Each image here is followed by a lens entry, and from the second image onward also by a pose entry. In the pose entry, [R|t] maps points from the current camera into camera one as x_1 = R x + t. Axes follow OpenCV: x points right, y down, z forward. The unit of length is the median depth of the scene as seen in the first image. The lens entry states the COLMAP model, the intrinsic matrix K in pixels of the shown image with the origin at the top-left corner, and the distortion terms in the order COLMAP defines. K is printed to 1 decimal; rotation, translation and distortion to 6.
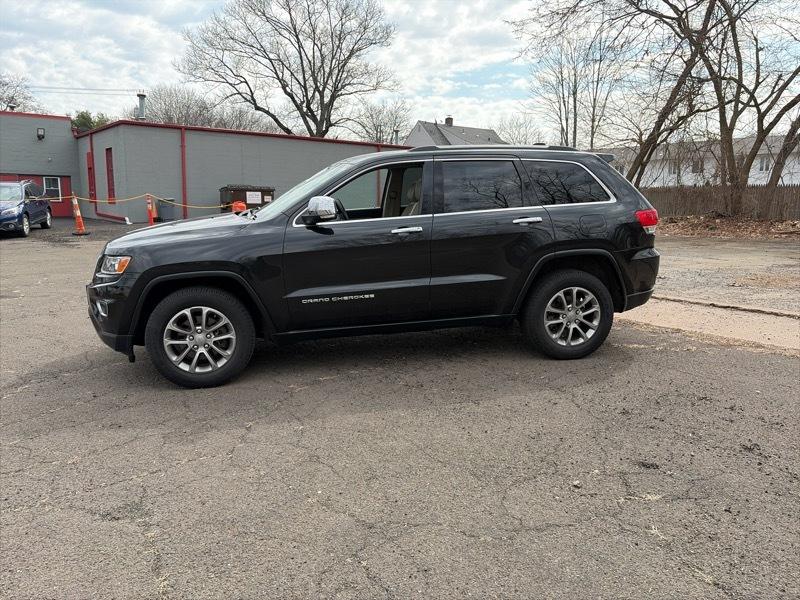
lens RADIAL K [[600.8, 0, 393.3], [0, 600.8, 296.3], [0, 0, 1]] dist [0.043782, -0.033719]
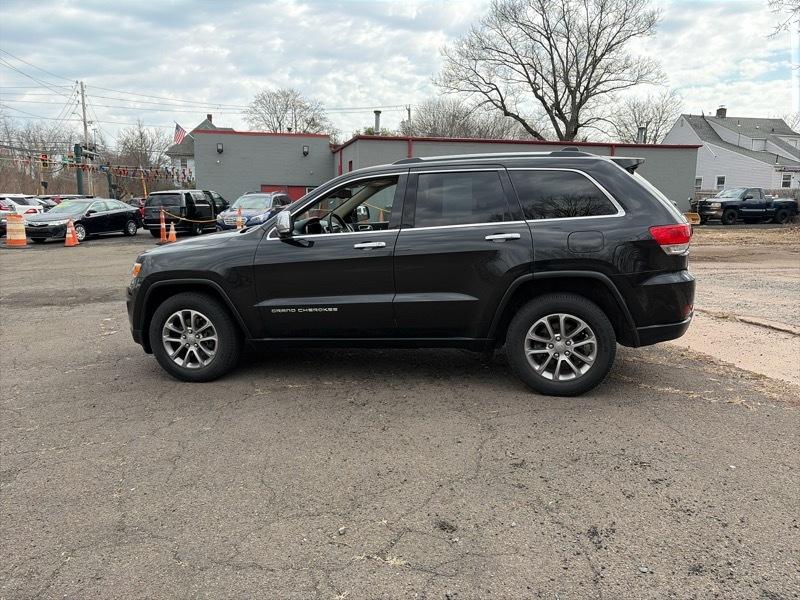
lens RADIAL K [[600.8, 0, 405.8], [0, 600.8, 297.5], [0, 0, 1]] dist [0.043782, -0.033719]
pose [[0.915165, 0.054105, -0.399432, 0.423094], [-0.055514, 0.998425, 0.008051, -0.031664], [0.399239, 0.014805, 0.916727, 0.109963]]
